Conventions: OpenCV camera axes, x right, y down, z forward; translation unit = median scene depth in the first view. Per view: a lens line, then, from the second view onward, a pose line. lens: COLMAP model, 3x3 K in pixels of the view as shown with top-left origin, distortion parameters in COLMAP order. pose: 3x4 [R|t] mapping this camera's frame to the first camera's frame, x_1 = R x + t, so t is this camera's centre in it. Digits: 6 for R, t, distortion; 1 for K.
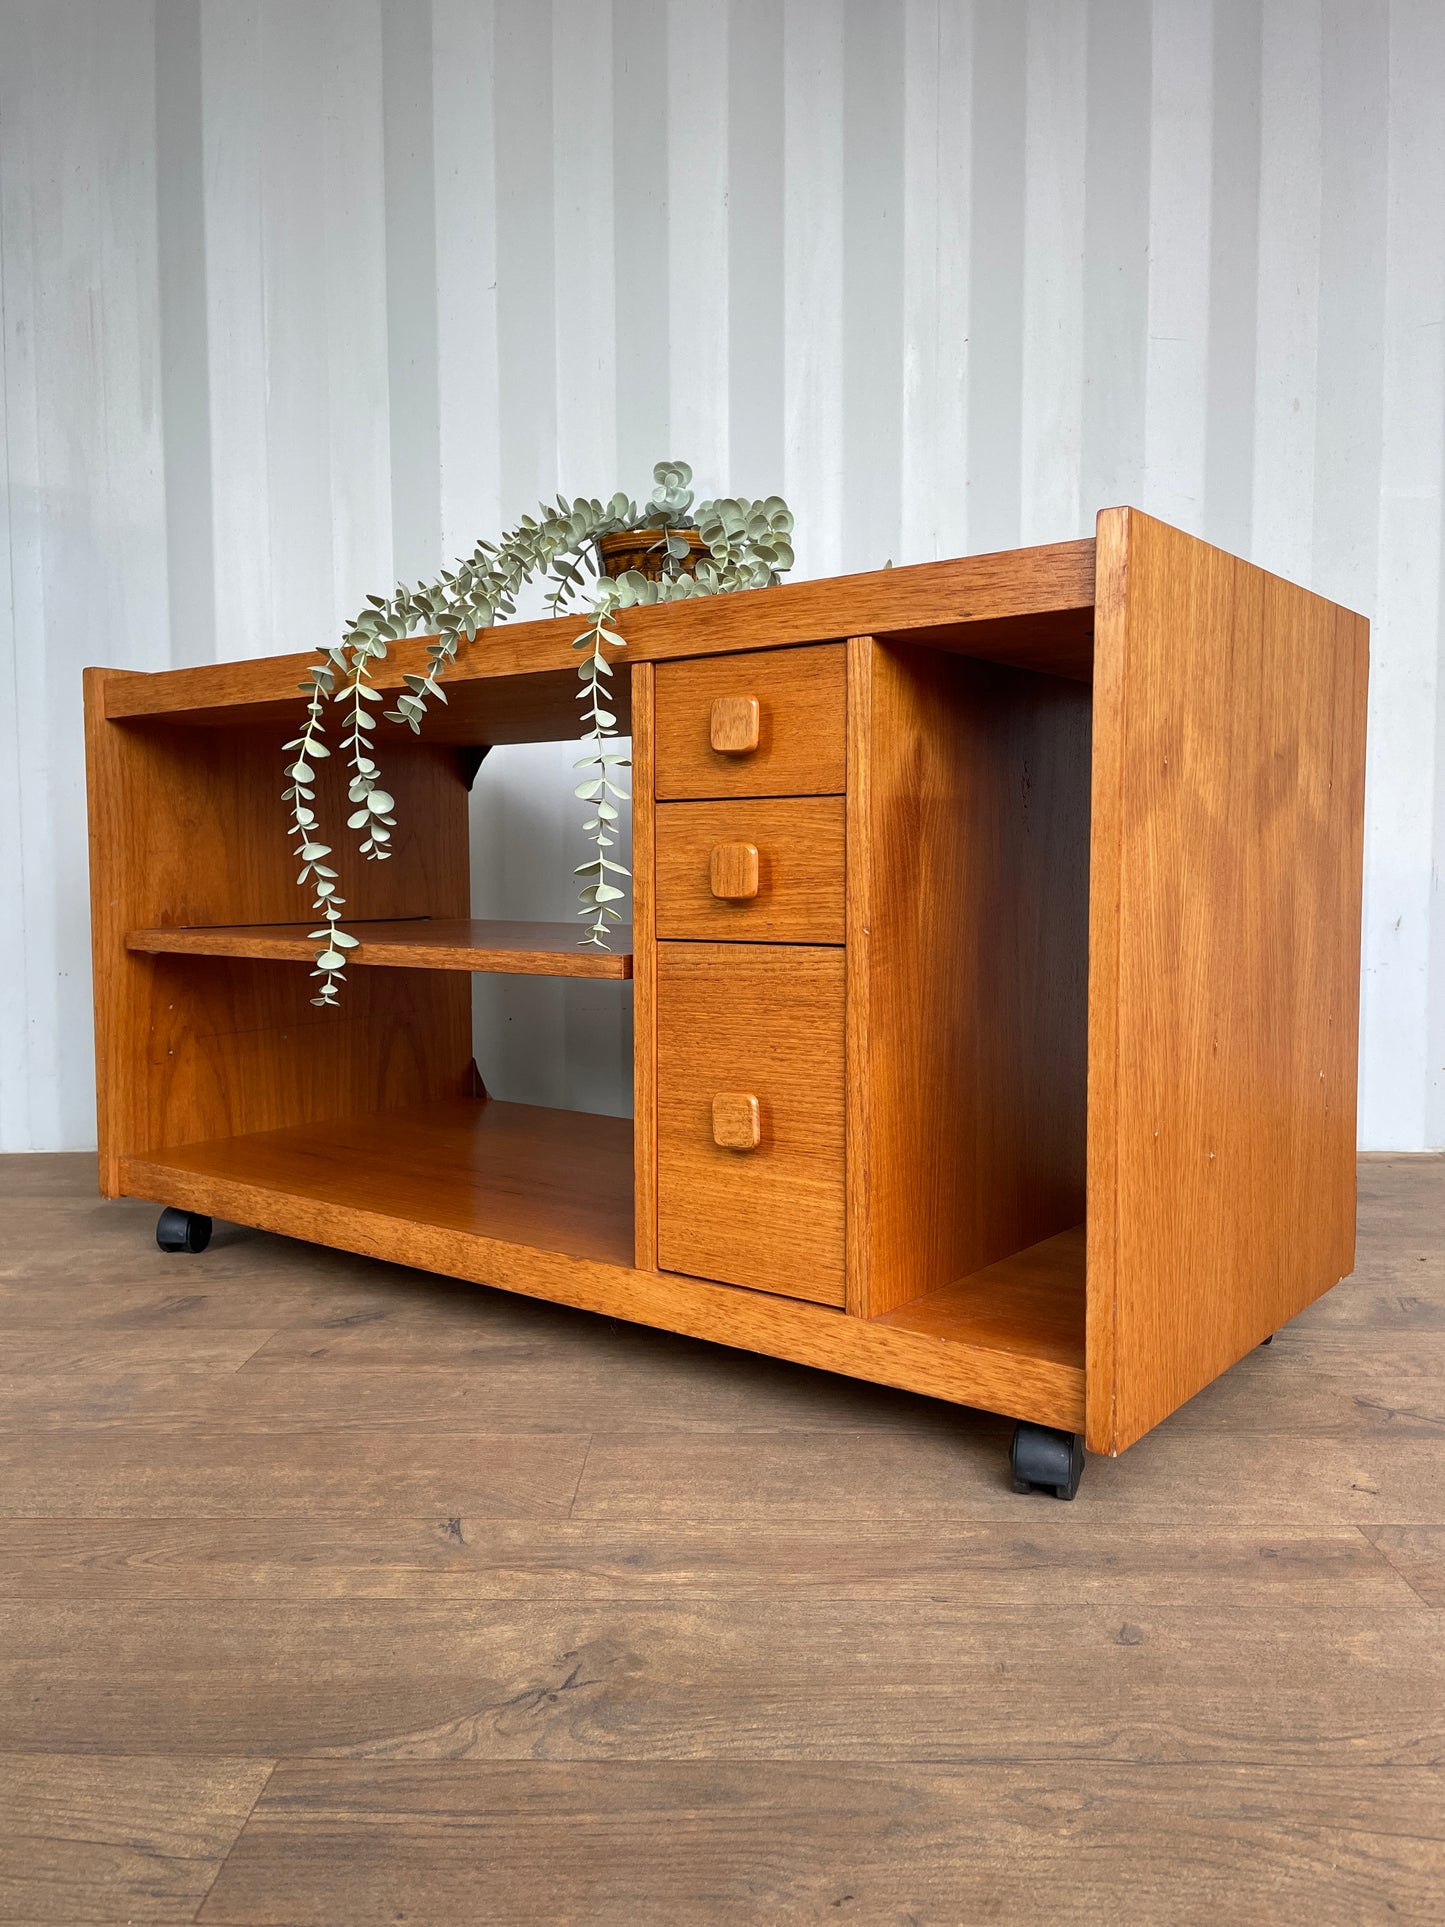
lens RADIAL K [[1456.5, 0, 723.9], [0, 1456.5, 950.0], [0, 0, 1]] dist [0.128391, -0.234256]
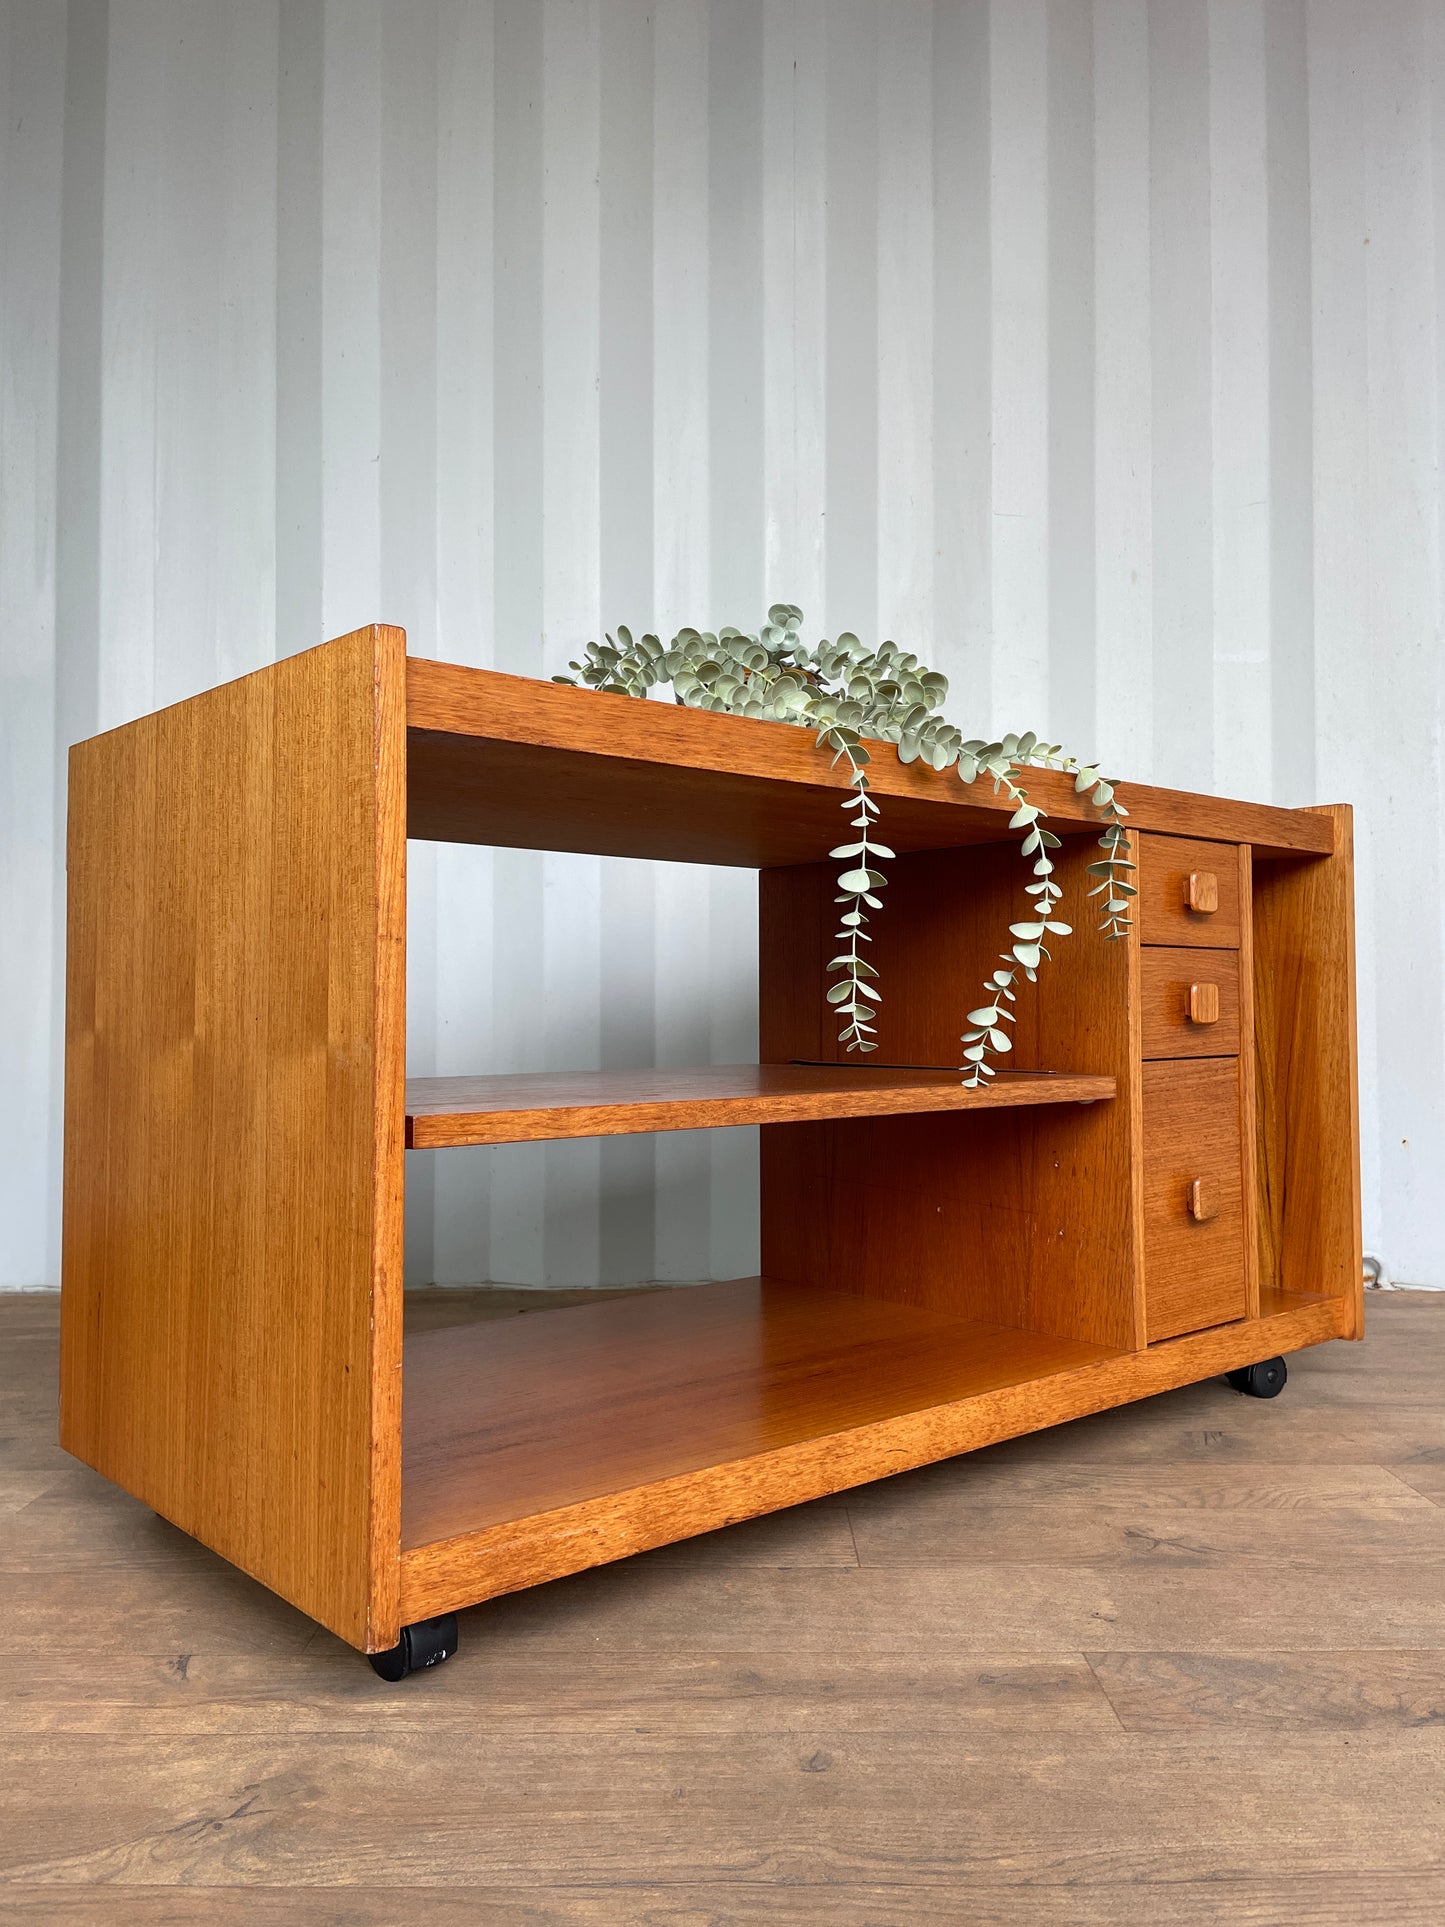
lens RADIAL K [[1460.3, 0, 728.4], [0, 1460.3, 951.4], [0, 0, 1]] dist [0.090643, -0.122372]
pose [[0.191480, 0.039849, 0.980687, -1.364119], [0.060608, 0.996789, -0.052337, -0.056510], [-0.979623, 0.069459, 0.188450, 1.161298]]
